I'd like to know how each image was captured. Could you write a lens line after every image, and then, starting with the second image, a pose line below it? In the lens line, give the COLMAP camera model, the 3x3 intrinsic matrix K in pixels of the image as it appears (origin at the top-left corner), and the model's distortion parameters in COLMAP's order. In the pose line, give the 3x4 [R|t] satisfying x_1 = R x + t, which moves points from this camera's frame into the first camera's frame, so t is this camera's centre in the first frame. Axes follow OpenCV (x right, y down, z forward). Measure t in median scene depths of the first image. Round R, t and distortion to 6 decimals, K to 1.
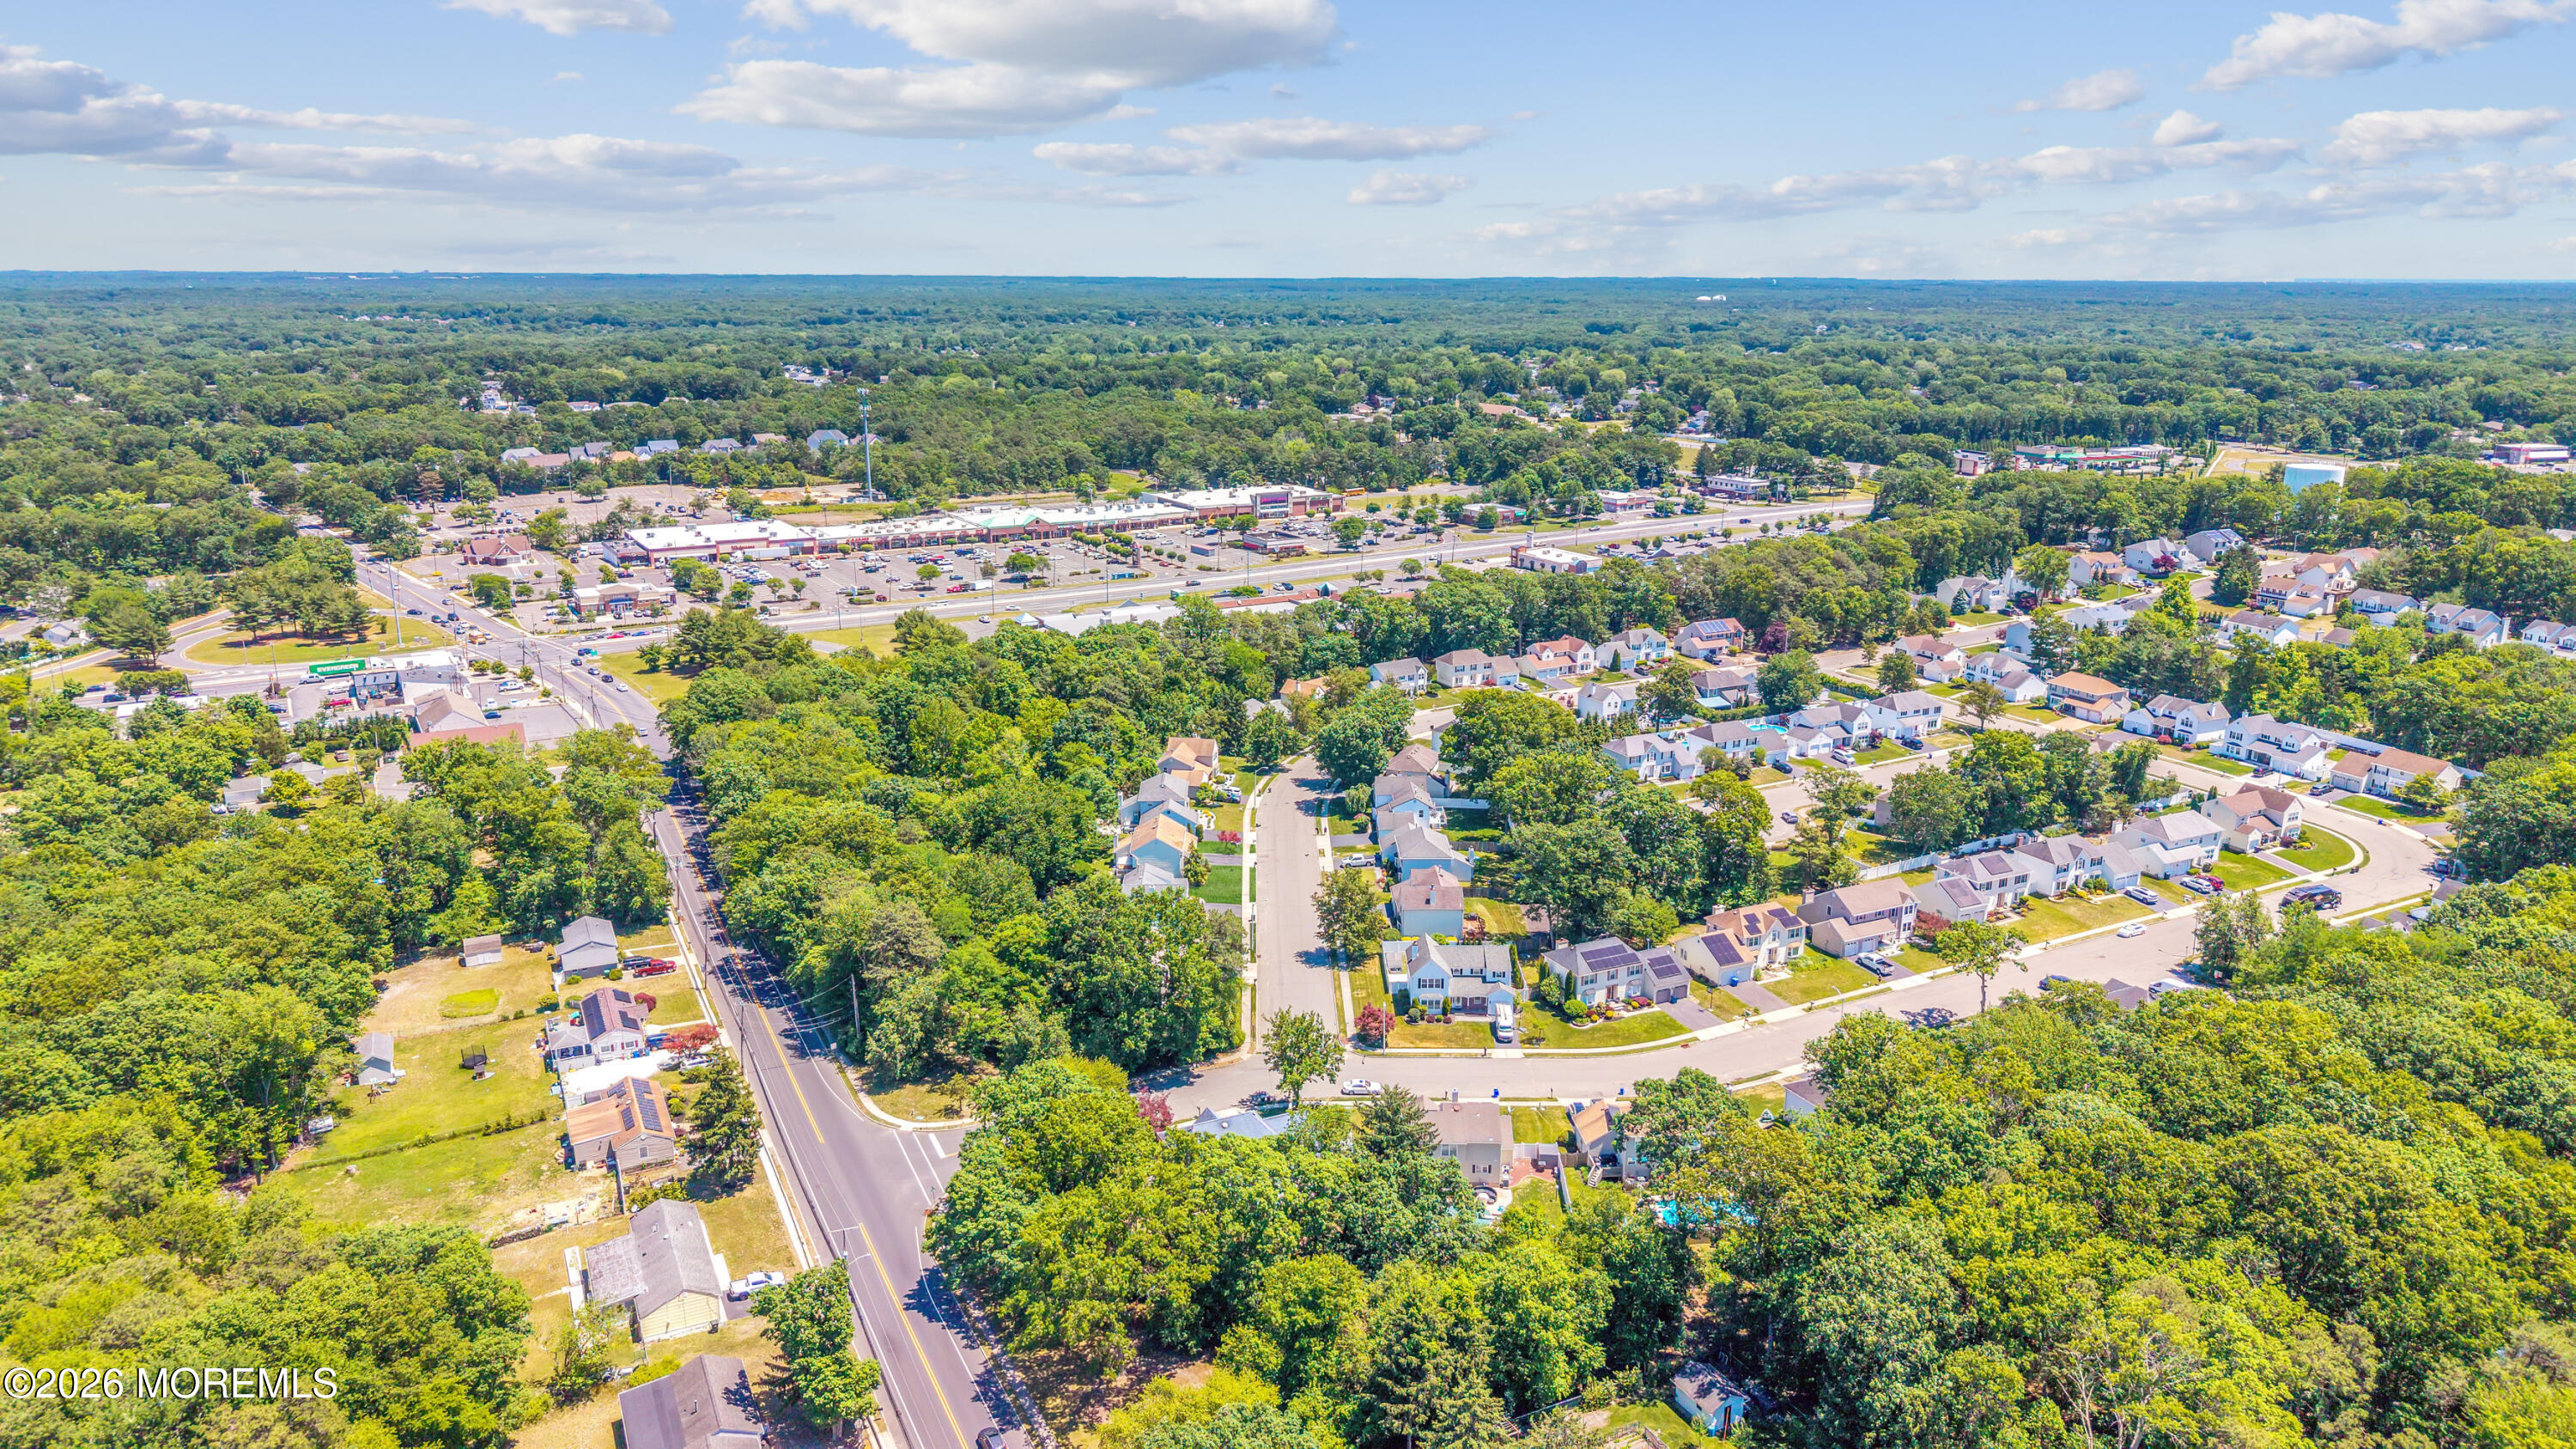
lens RADIAL K [[1666.7, 0, 1294.3], [0, 1666.7, 782.5], [0, 0, 1]] dist [0.040366, -0.000914]
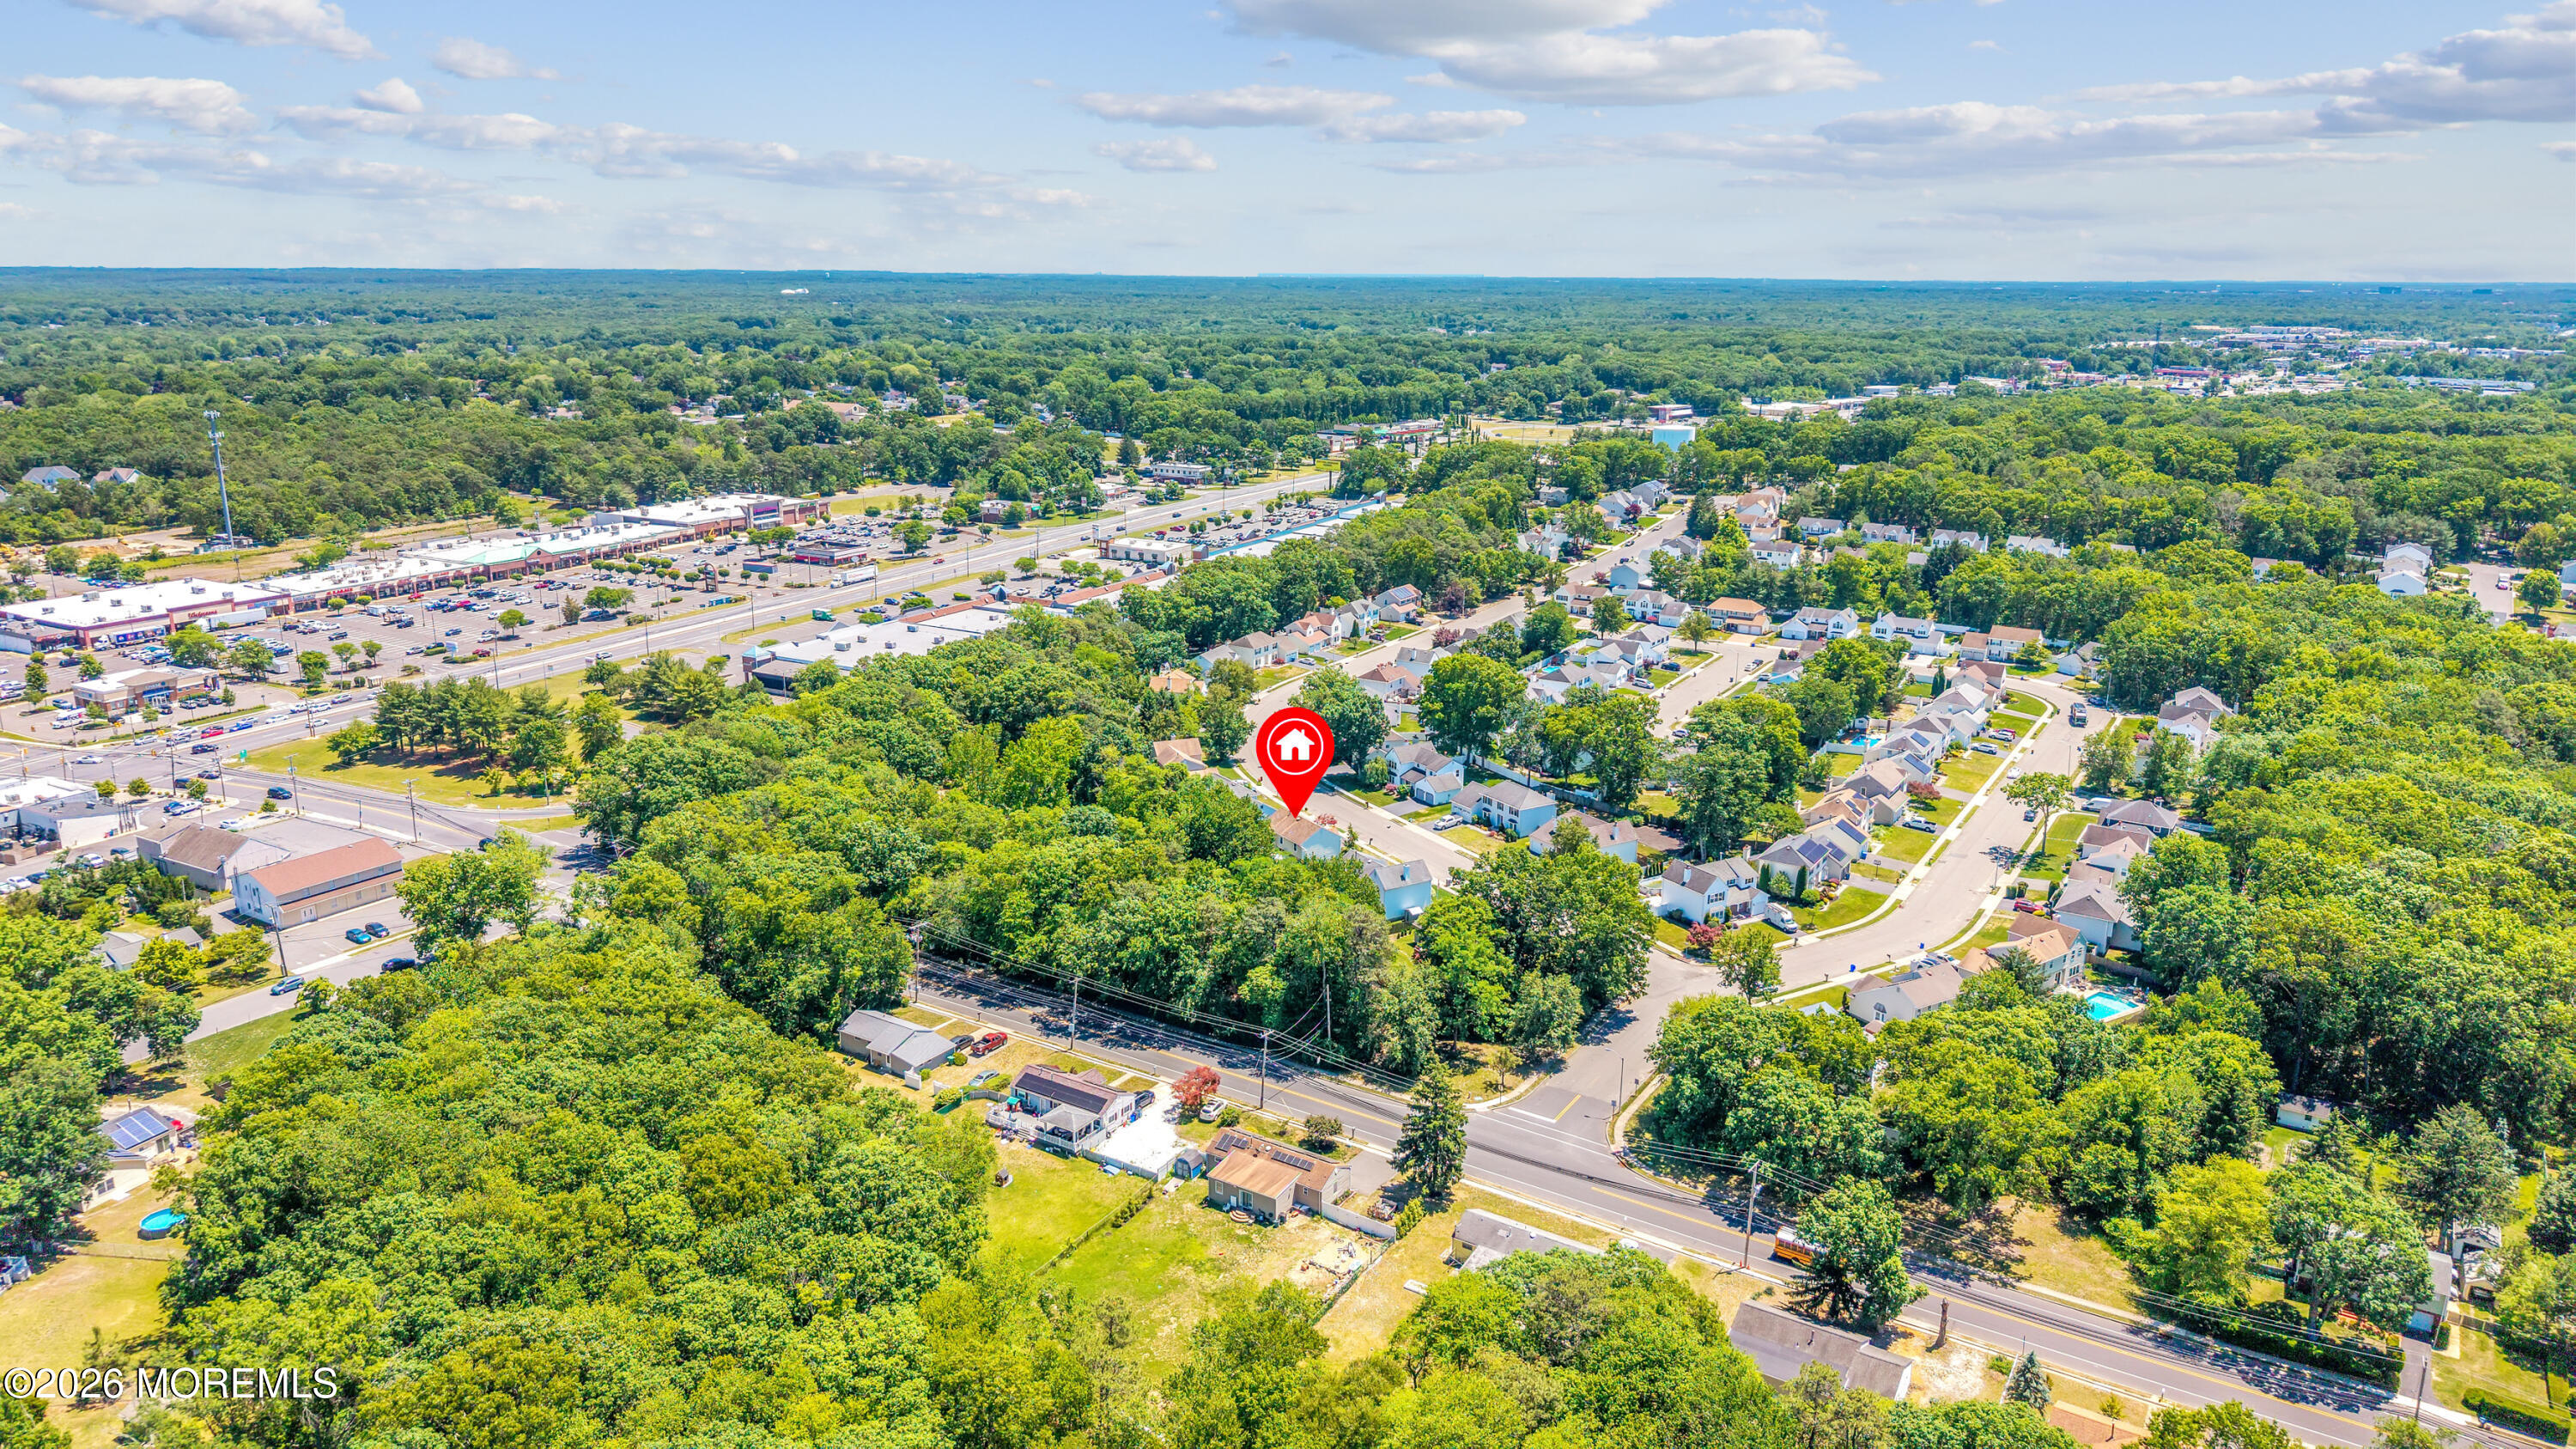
lens RADIAL K [[1702.9, 0, 1288.0], [0, 1702.9, 724.5], [0, 0, 1]] dist [0.000043, -0.001120]
pose [[0.866670, -0.129682, 0.481732, -0.379379], [0.144871, 0.989434, 0.005723, -0.024046], [-0.477384, 0.064829, 0.876300, 0.061737]]
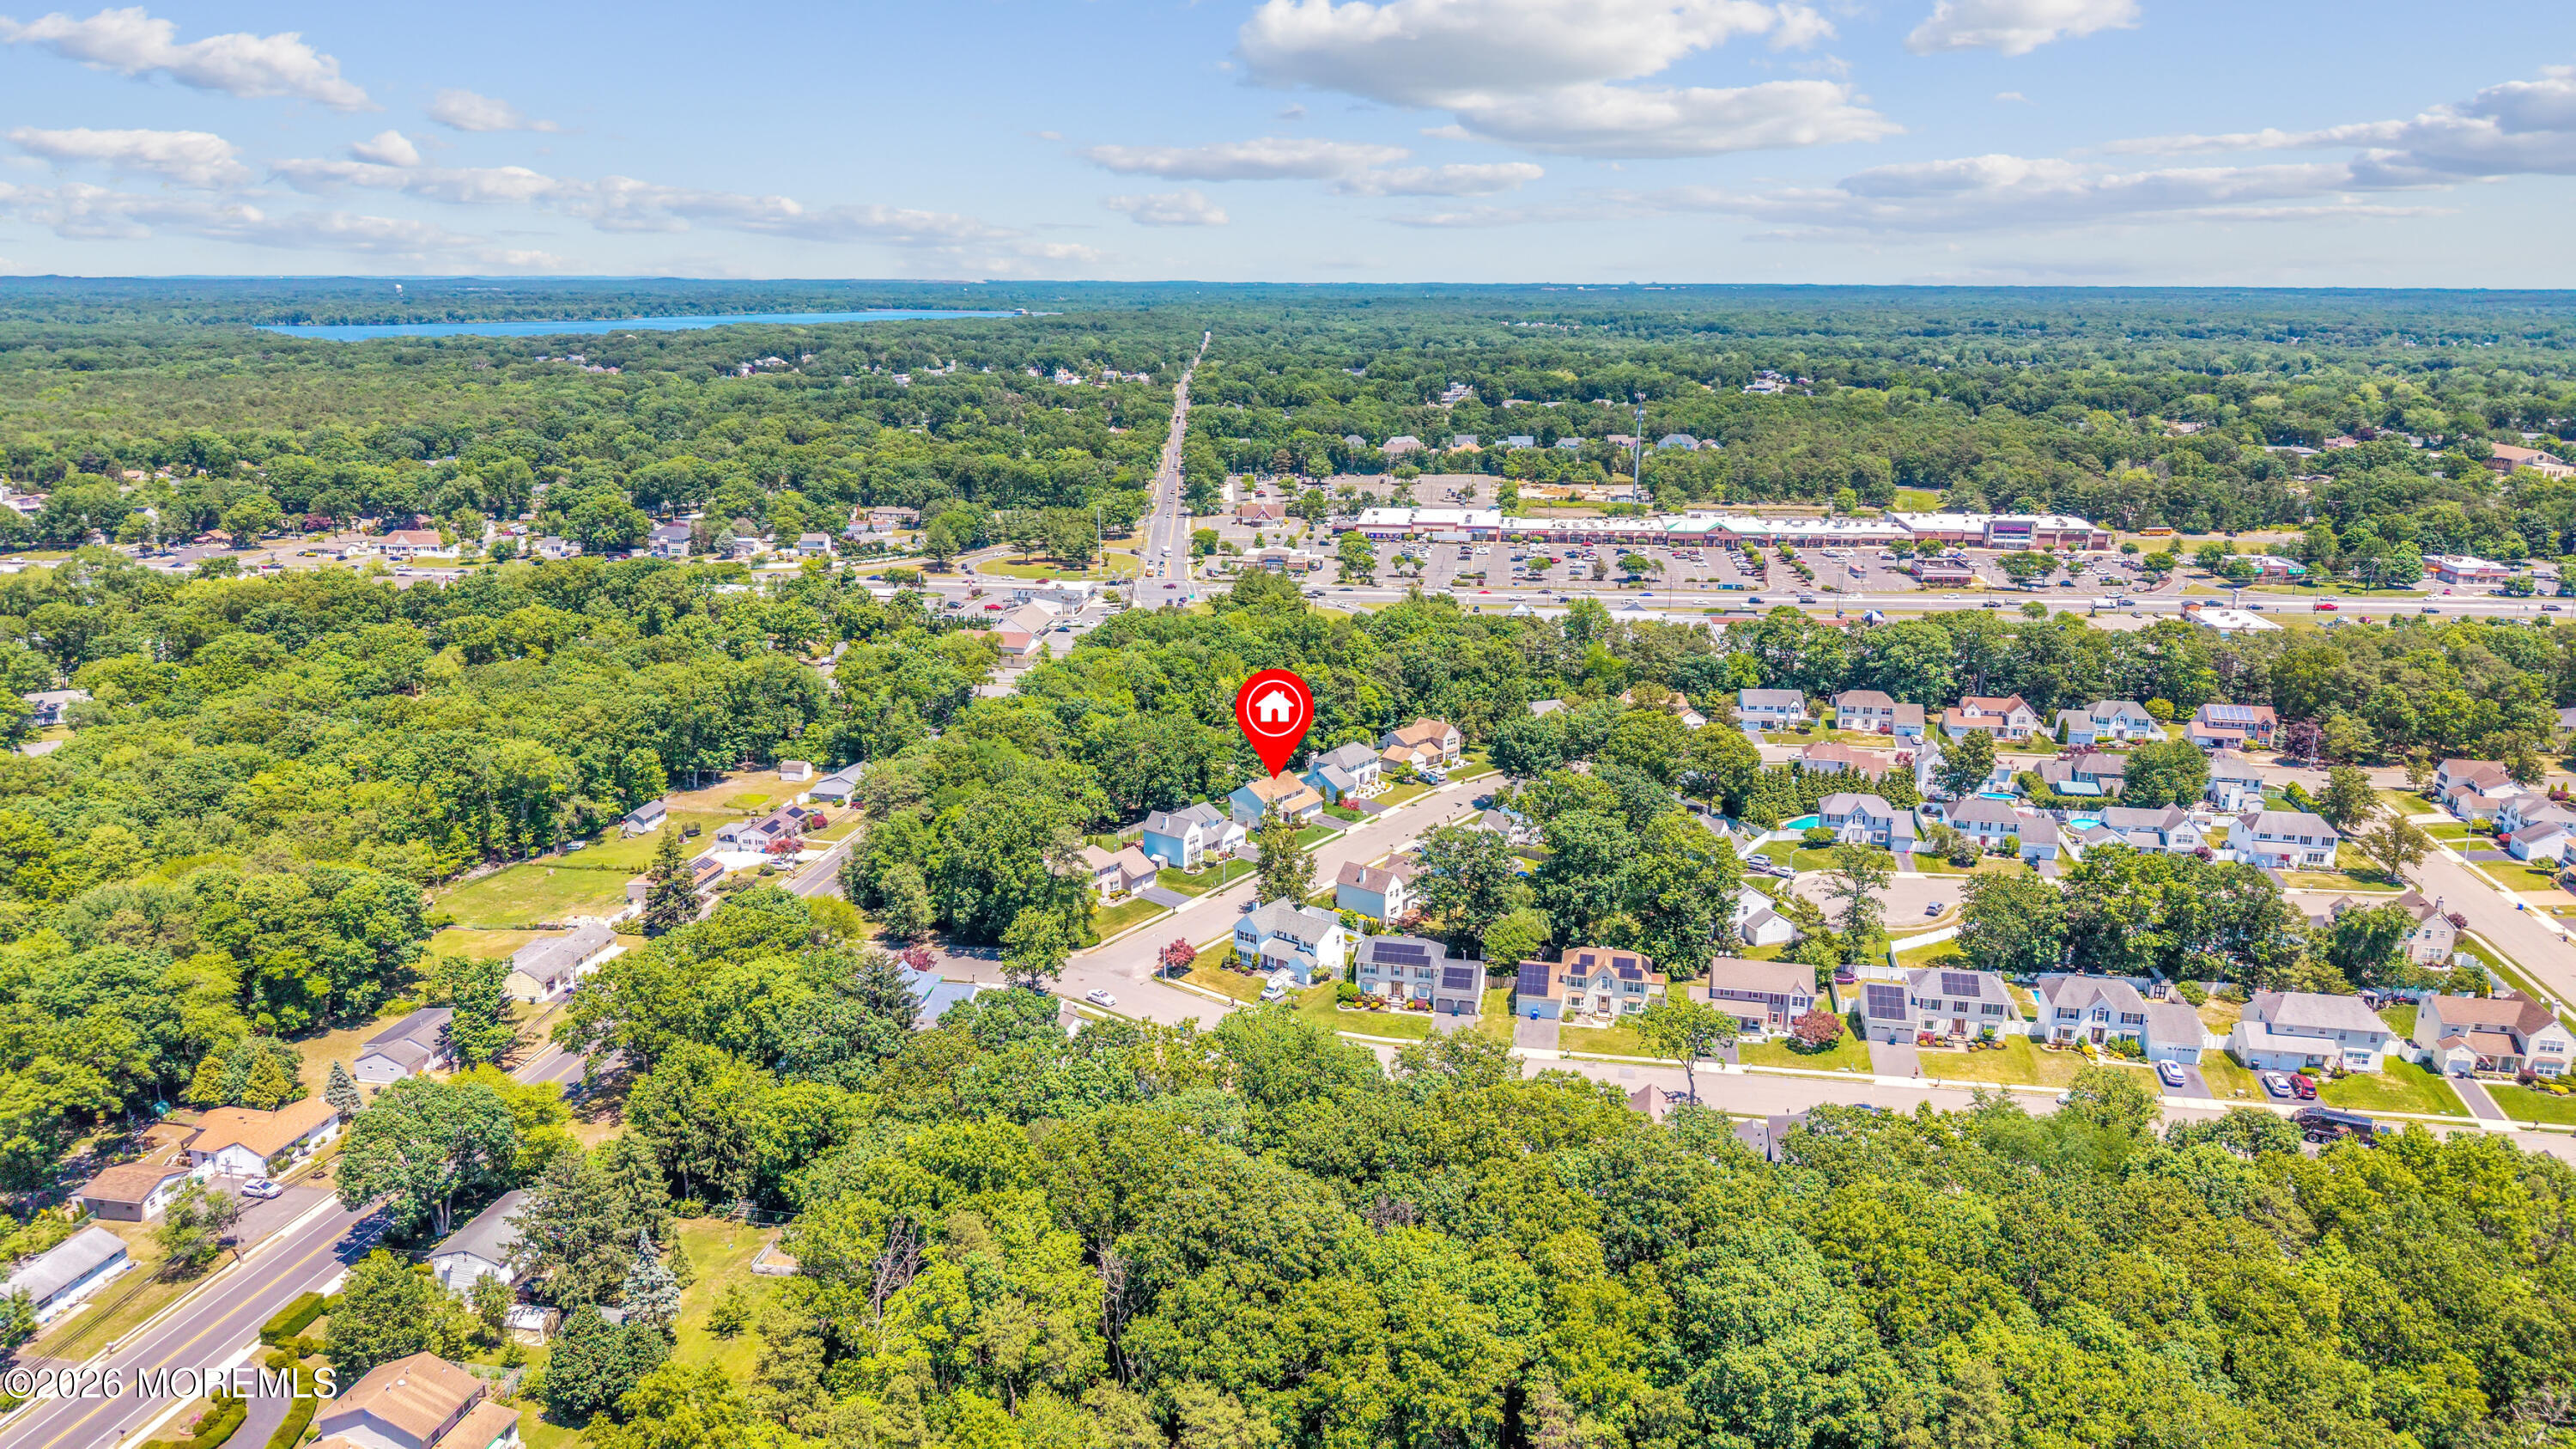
lens RADIAL K [[1702.9, 0, 1288.0], [0, 1702.9, 724.5], [0, 0, 1]] dist [0.000043, -0.001120]
pose [[0.785645, 0.153859, -0.599241, 0.407079], [-0.177382, 0.983937, 0.020072, -0.023349], [0.592704, 0.090525, 0.800317, 0.062119]]
